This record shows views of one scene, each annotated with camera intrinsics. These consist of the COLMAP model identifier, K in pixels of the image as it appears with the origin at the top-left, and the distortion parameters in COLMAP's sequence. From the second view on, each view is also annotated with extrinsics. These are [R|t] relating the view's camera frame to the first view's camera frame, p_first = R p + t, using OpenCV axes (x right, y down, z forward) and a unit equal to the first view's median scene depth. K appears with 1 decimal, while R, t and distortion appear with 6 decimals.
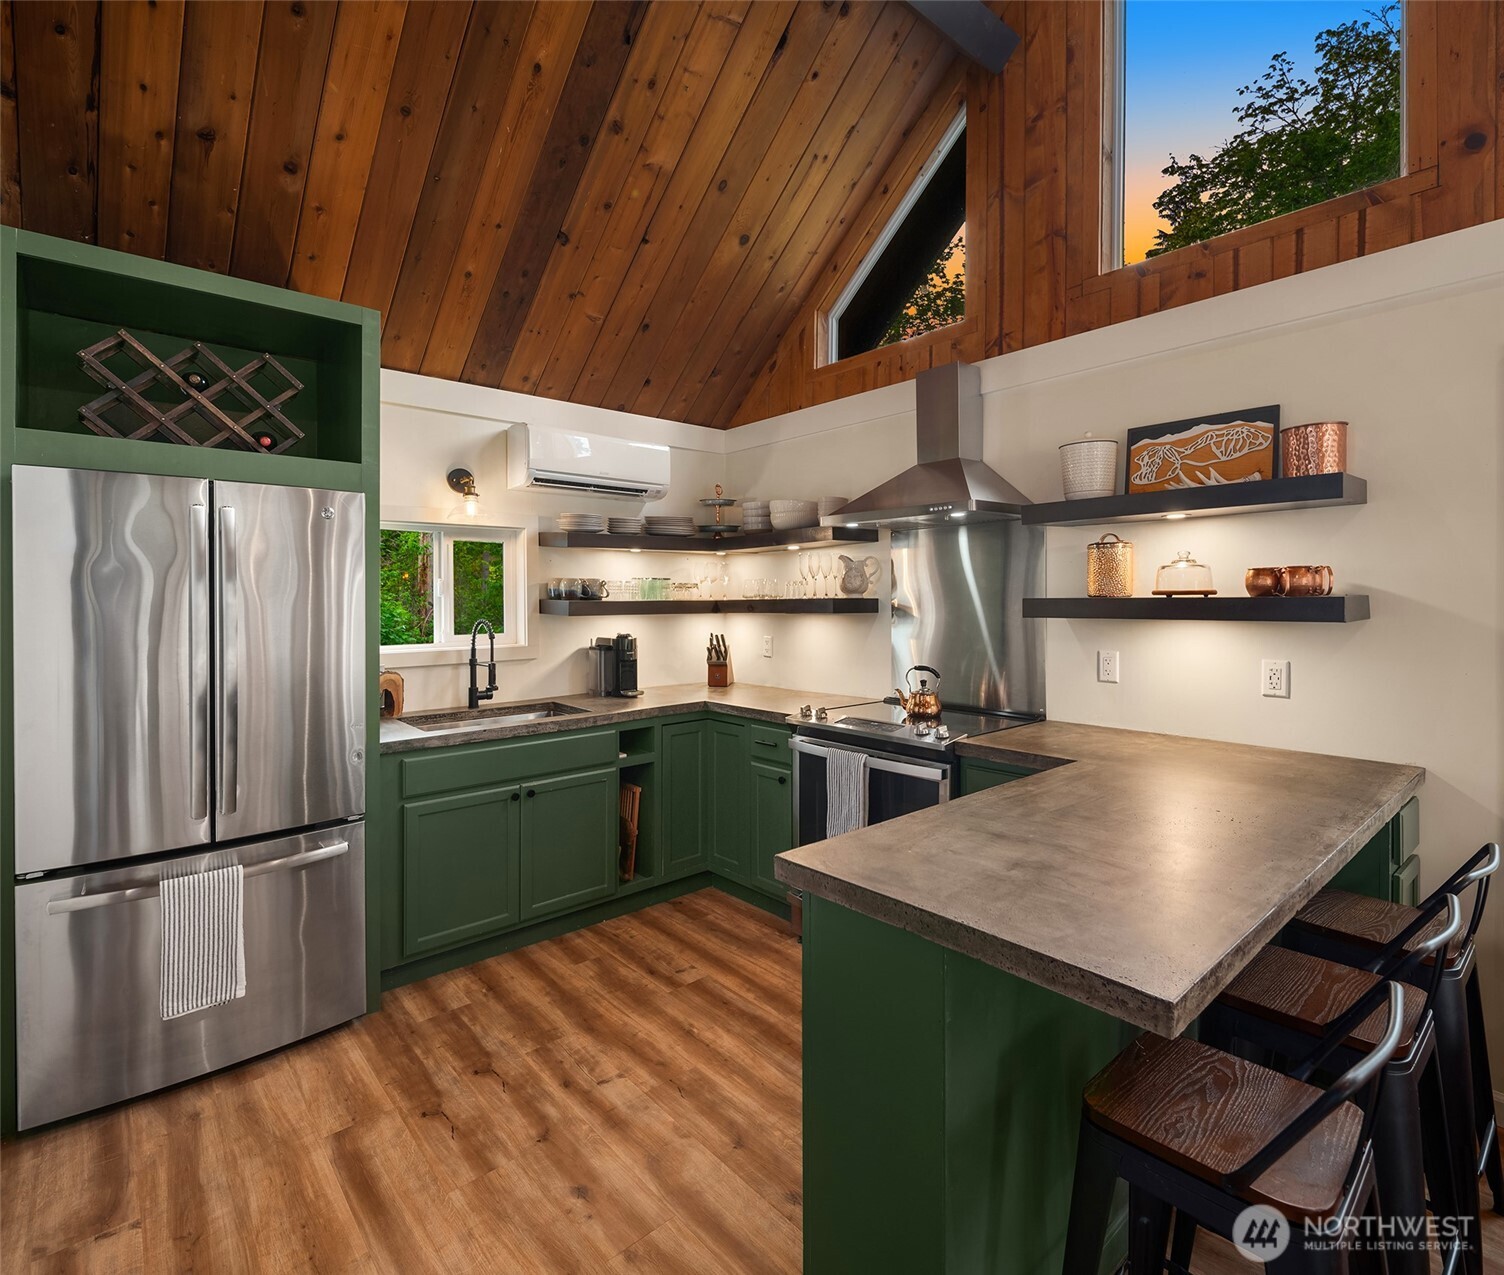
lens RADIAL K [[762.5, 0, 719.3], [0, 762.5, 602.9], [0, 0, 1]] dist [0.002284, -0.000283]
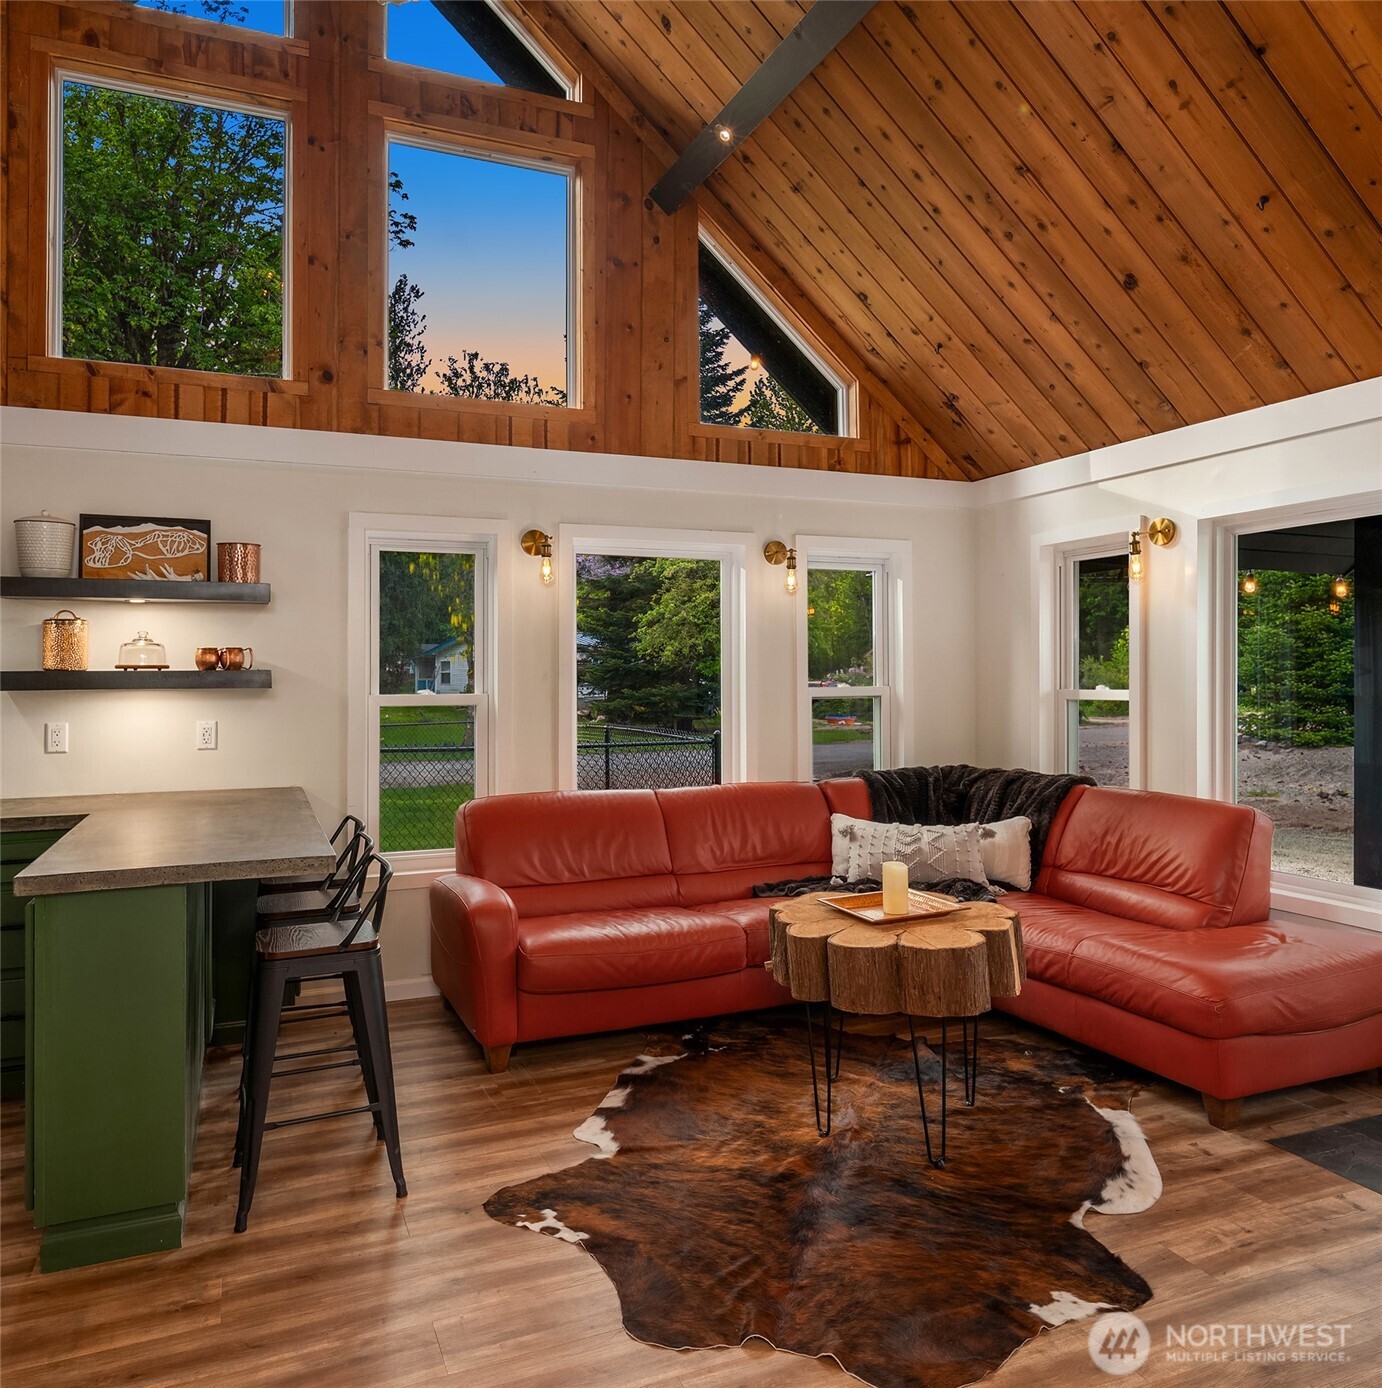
lens RADIAL K [[1048.4, 0, 691.0], [0, 1048.4, 694.0], [0, 0, 1]] dist [0.005459, -0.006132]
pose [[0.320927, -0.013925, 0.947002, -0.503365], [0.008228, 0.999895, 0.011914, 0.012357], [-0.947068, 0.003969, 0.321008, -0.241886]]
